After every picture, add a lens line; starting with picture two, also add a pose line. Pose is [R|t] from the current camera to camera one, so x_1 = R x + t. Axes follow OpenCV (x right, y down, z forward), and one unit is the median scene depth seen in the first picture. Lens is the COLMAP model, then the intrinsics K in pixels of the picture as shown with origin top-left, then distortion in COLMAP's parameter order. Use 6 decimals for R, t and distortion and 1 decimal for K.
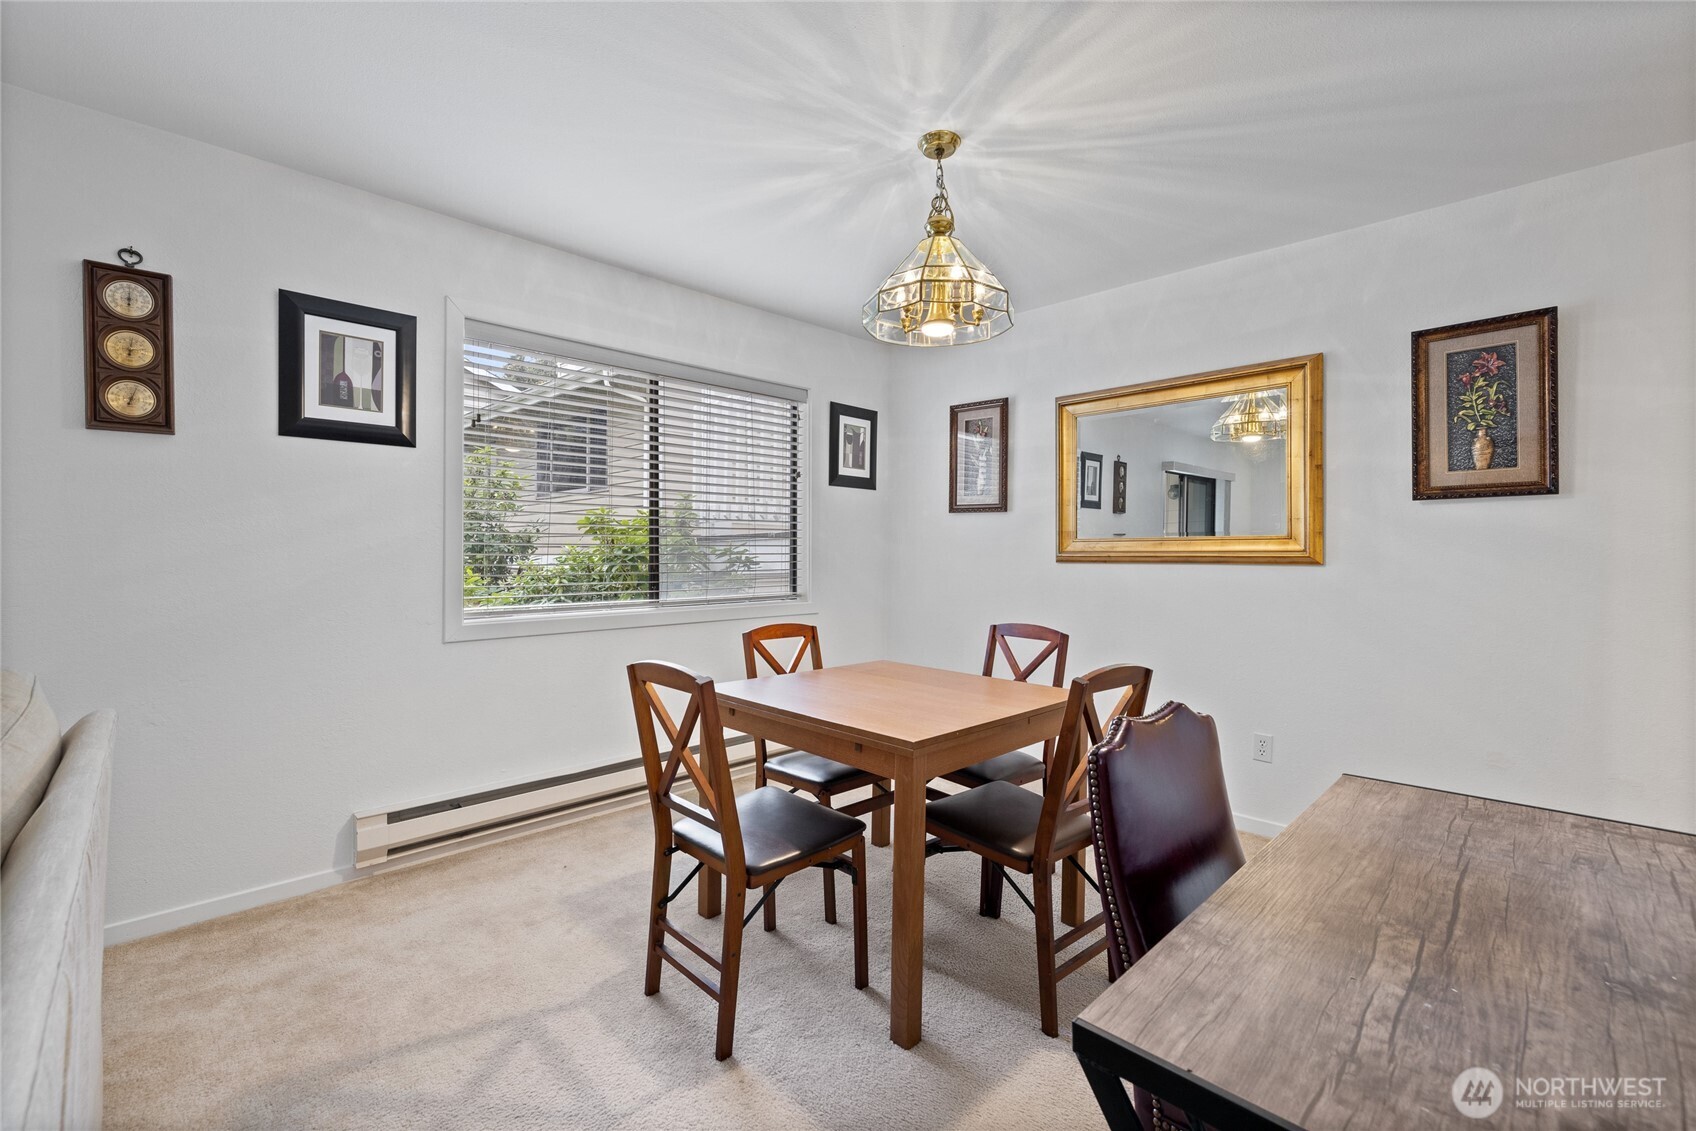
lens RADIAL K [[717.4, 0, 831.3], [0, 717.4, 554.7], [0, 0, 1]] dist [-0.000504, -0.000058]
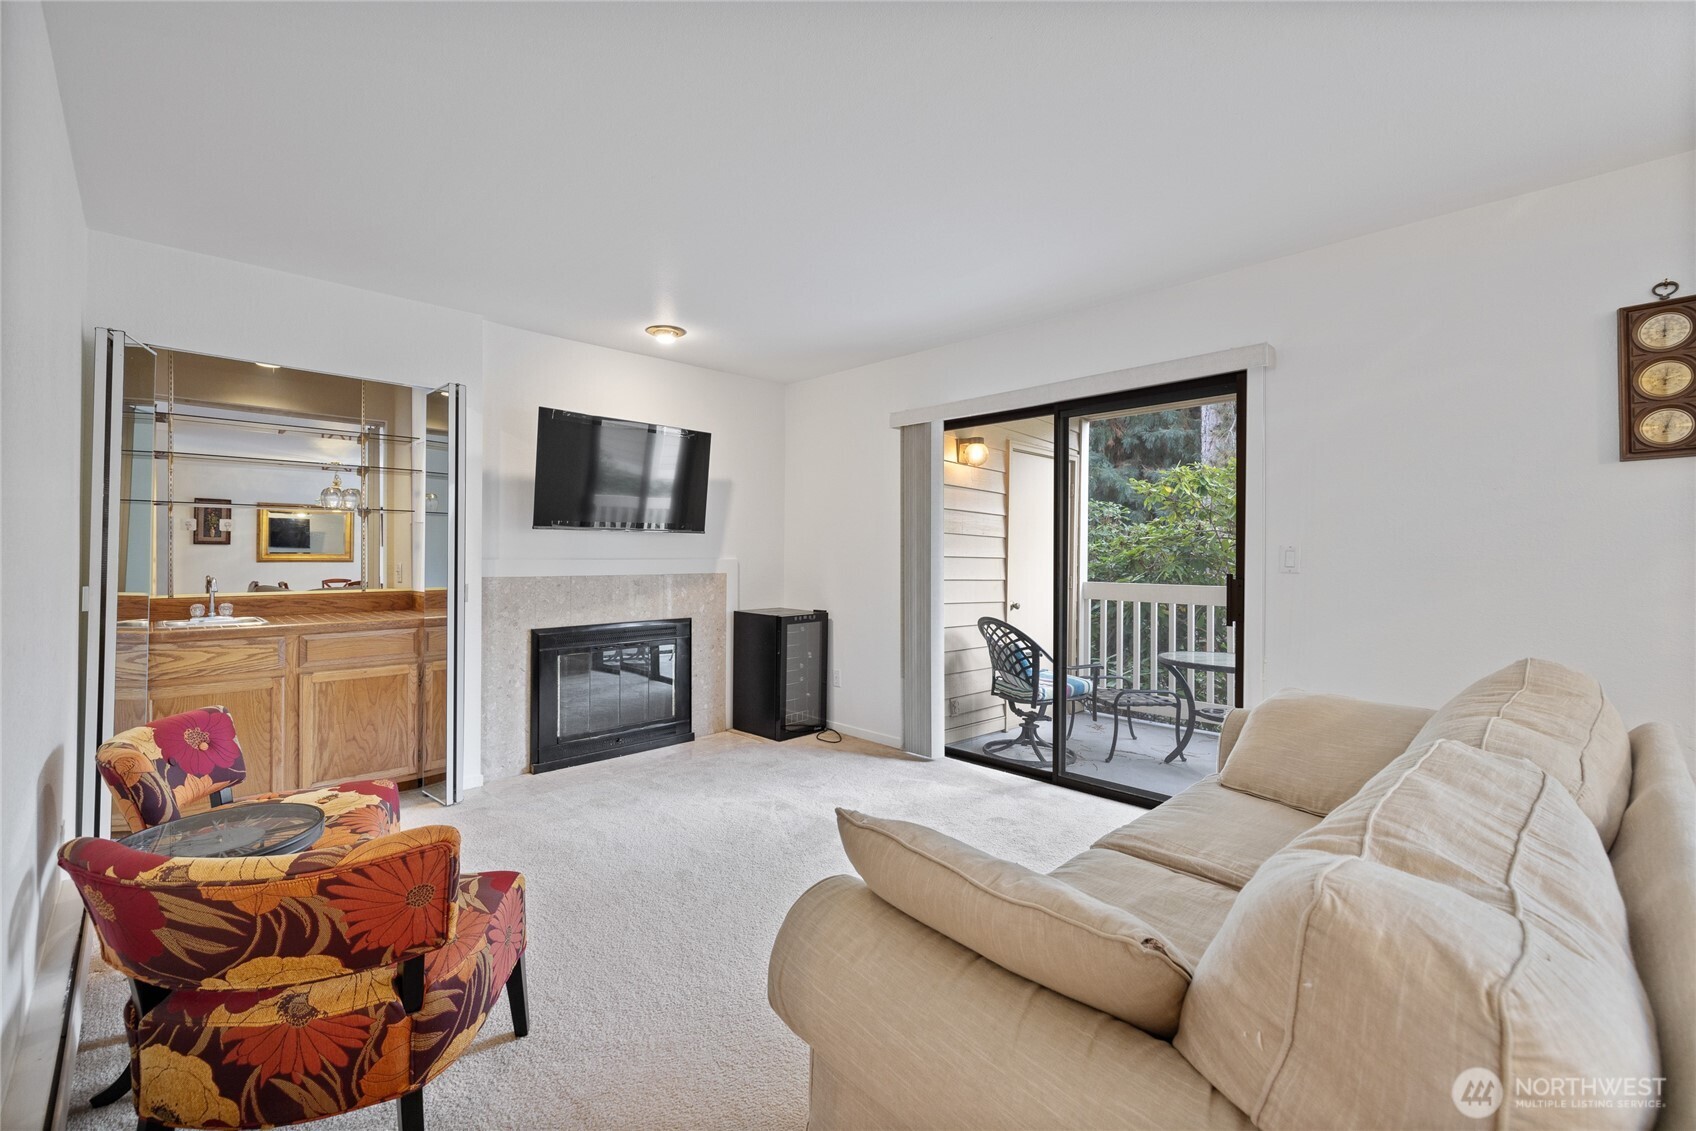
lens RADIAL K [[710.2, 0, 826.3], [0, 710.2, 554.0], [0, 0, 1]] dist [0.001970, -0.000629]
pose [[-0.009776, -0.006253, -0.999933, 0.049441], [-0.008804, 0.999942, -0.006167, -0.014675], [0.999913, 0.008743, -0.009830, -0.170990]]
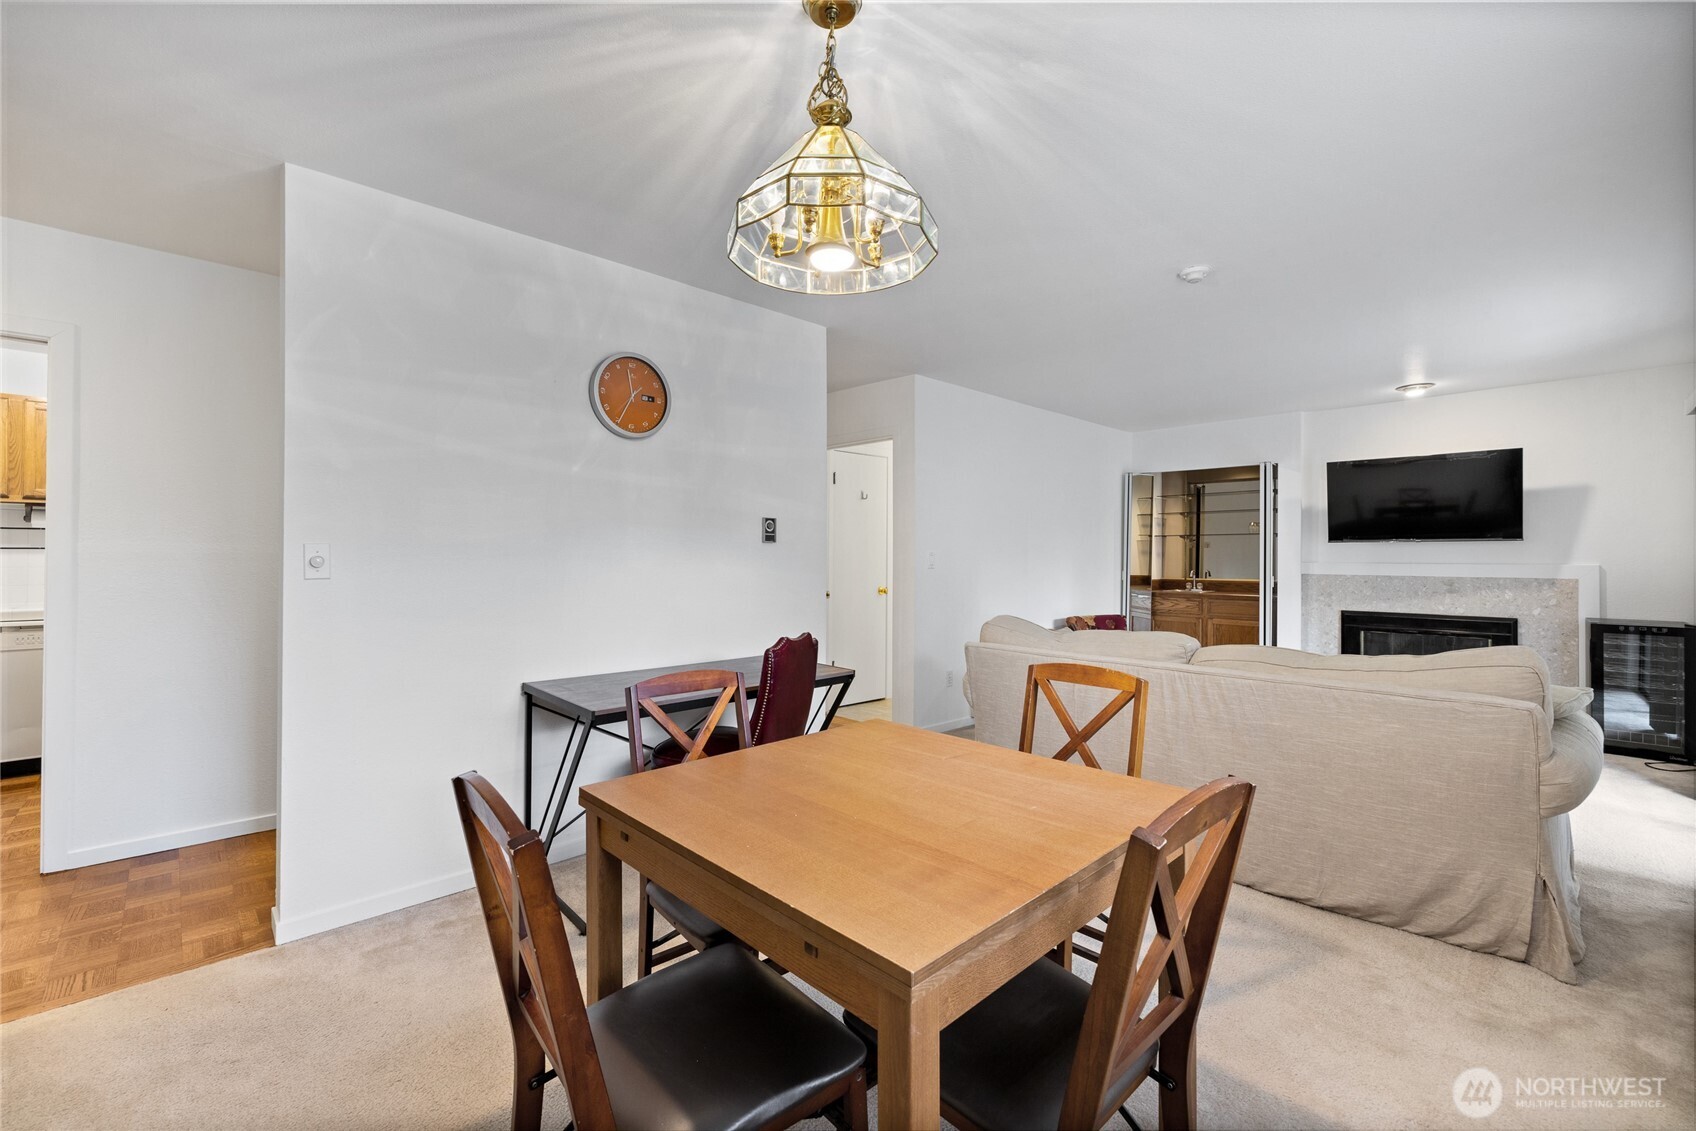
lens RADIAL K [[710.2, 0, 826.3], [0, 710.2, 554.0], [0, 0, 1]] dist [0.001970, -0.000629]
pose [[-0.999817, -0.010708, 0.015822, 0.133421], [-0.010680, 0.999941, 0.001852, -0.022810], [-0.015841, 0.001682, -0.999873, 1.550098]]
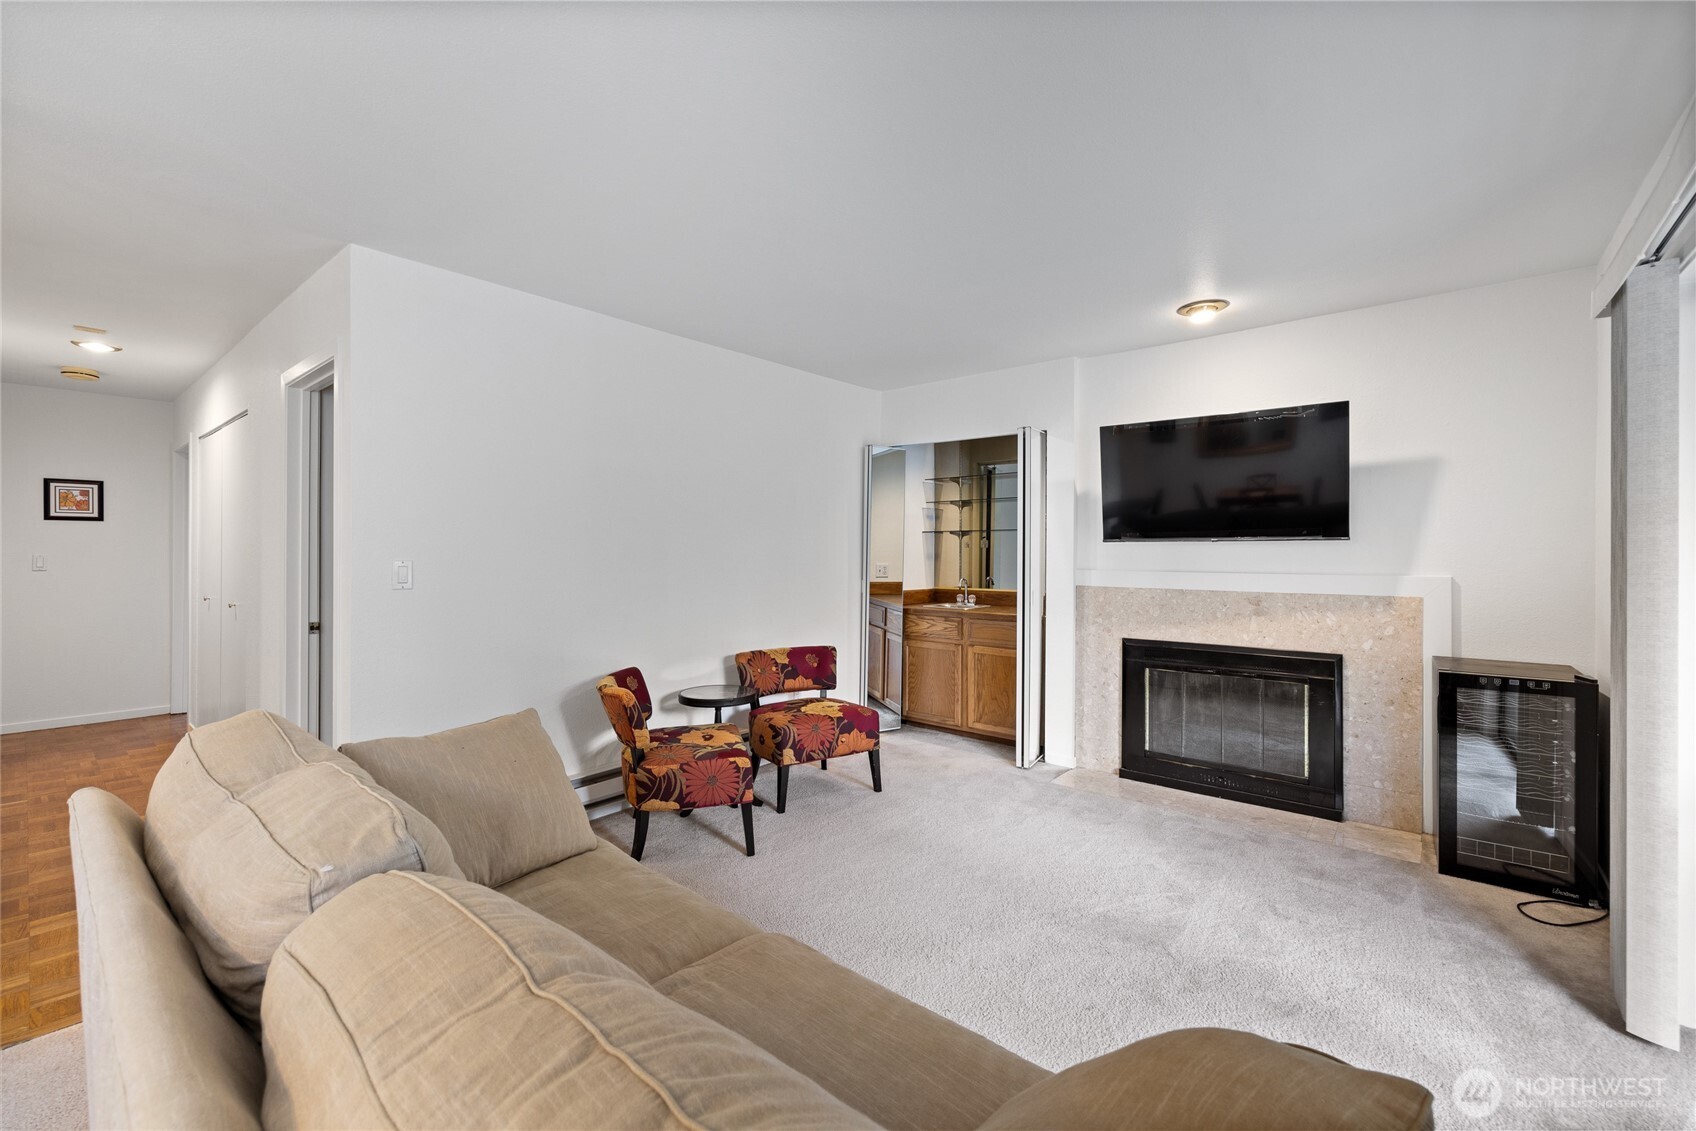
lens RADIAL K [[714.1, 0, 828.4], [0, 714.1, 552.9], [0, 0, 1]] dist [-0.001614, 0.000050]
pose [[-0.996052, -0.007815, -0.088423, -0.711904], [-0.008529, 0.999934, 0.007704, -0.055431], [0.088357, 0.008427, -0.996053, 0.758087]]
